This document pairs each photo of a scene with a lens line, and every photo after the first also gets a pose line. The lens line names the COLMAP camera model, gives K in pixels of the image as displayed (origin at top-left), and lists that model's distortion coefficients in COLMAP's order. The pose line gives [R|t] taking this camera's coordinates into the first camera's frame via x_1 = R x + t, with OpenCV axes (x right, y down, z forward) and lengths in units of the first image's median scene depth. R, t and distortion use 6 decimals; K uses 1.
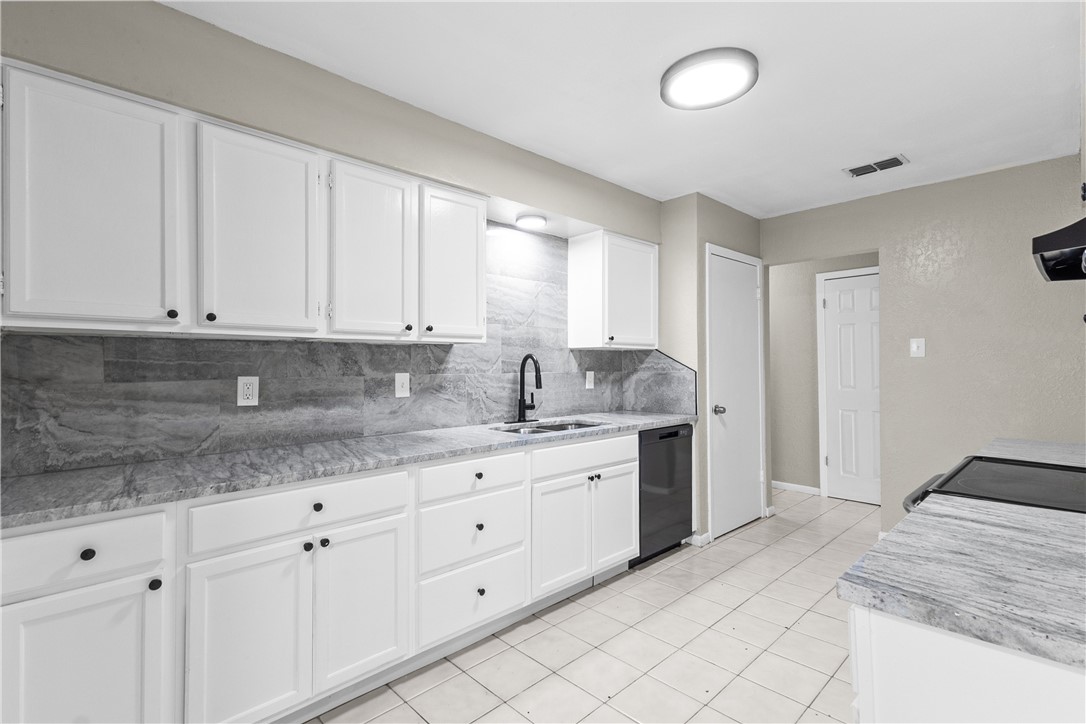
lens RADIAL K [[507.3, 0, 538.9], [0, 507.3, 361.1], [0, 0, 1]] dist [0.021629, -0.004168]
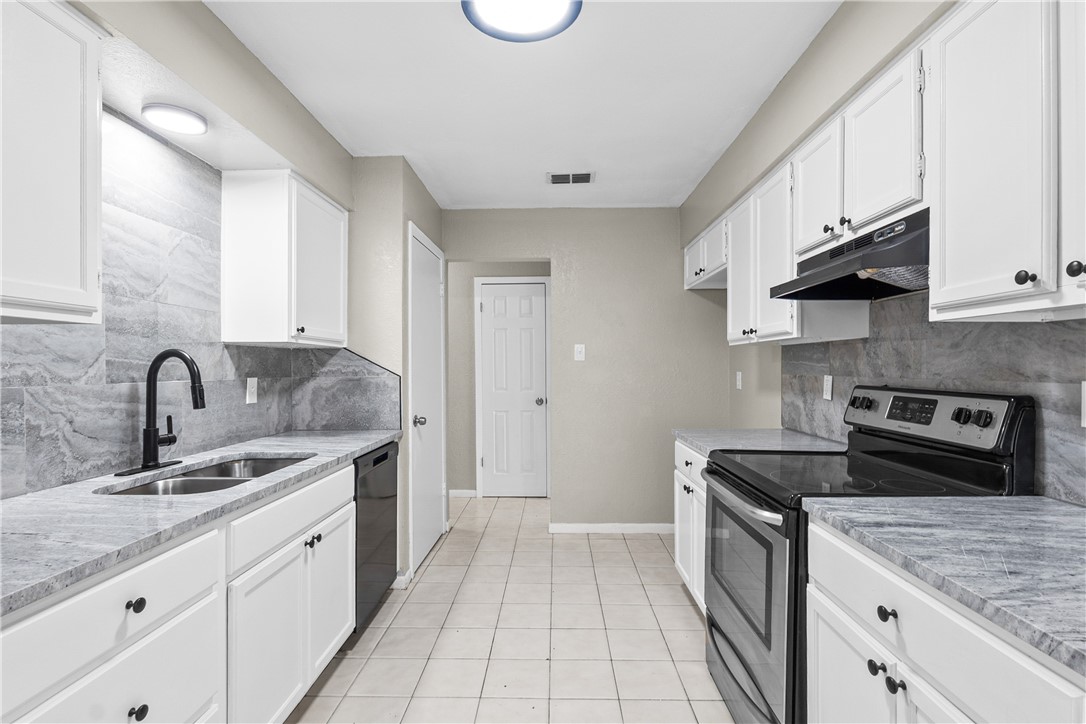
lens RADIAL K [[520.6, 0, 534.1], [0, 520.6, 368.1], [0, 0, 1]] dist [0.007246, -0.000428]
pose [[0.714644, -0.000603, 0.699488, -0.135864], [-0.005207, 0.999967, 0.006182, 0.001473], [-0.699468, -0.008060, 0.714618, 0.281348]]
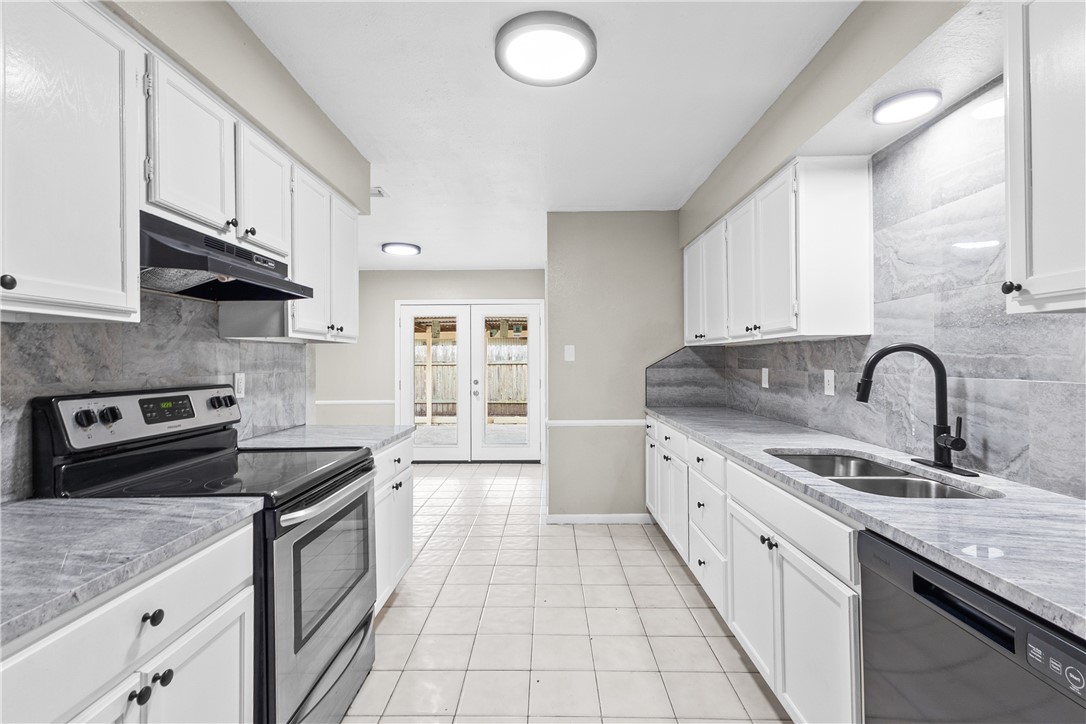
lens RADIAL K [[507.3, 0, 539.4], [0, 507.3, 363.0], [0, 0, 1]] dist [0.021629, -0.004168]
pose [[-0.695573, 0.011678, -0.718360, 0.659720], [0.012679, 0.999912, 0.003978, 0.000507], [0.718343, -0.006341, -0.695660, 1.073269]]
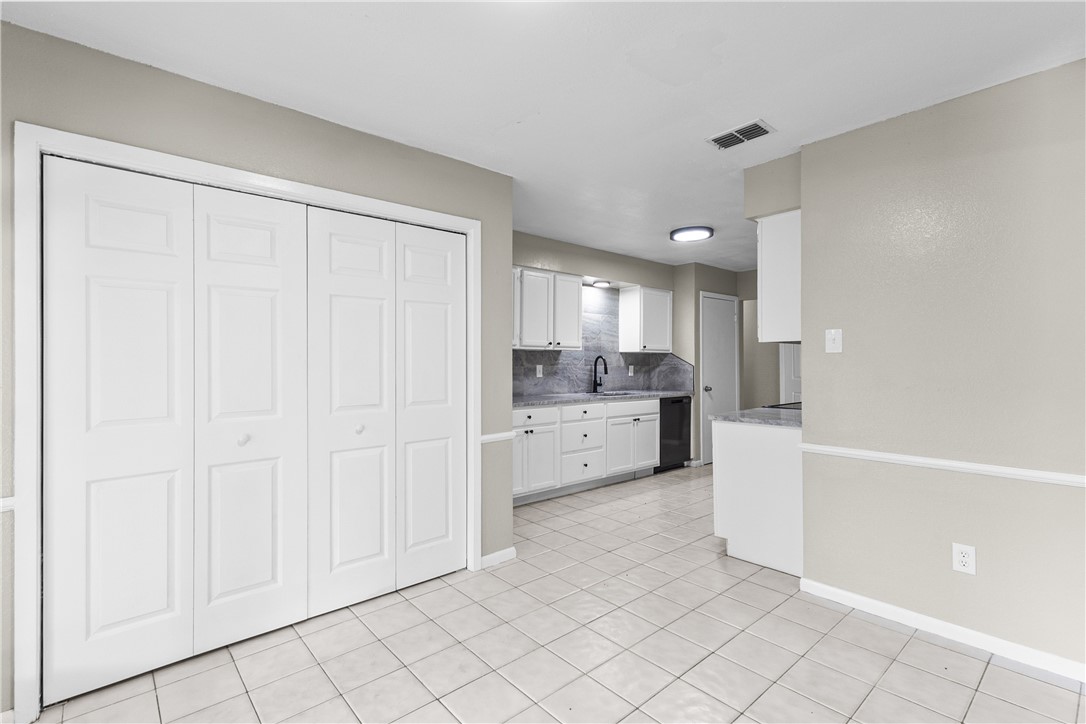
lens RADIAL K [[507.3, 0, 540.7], [0, 507.3, 359.6], [0, 0, 1]] dist [0.021629, -0.004168]
pose [[0.999163, 0.005952, -0.040479, -0.155044], [-0.005924, 0.999982, 0.000813, 0.000767], [0.040483, -0.000572, 0.999180, -0.825891]]
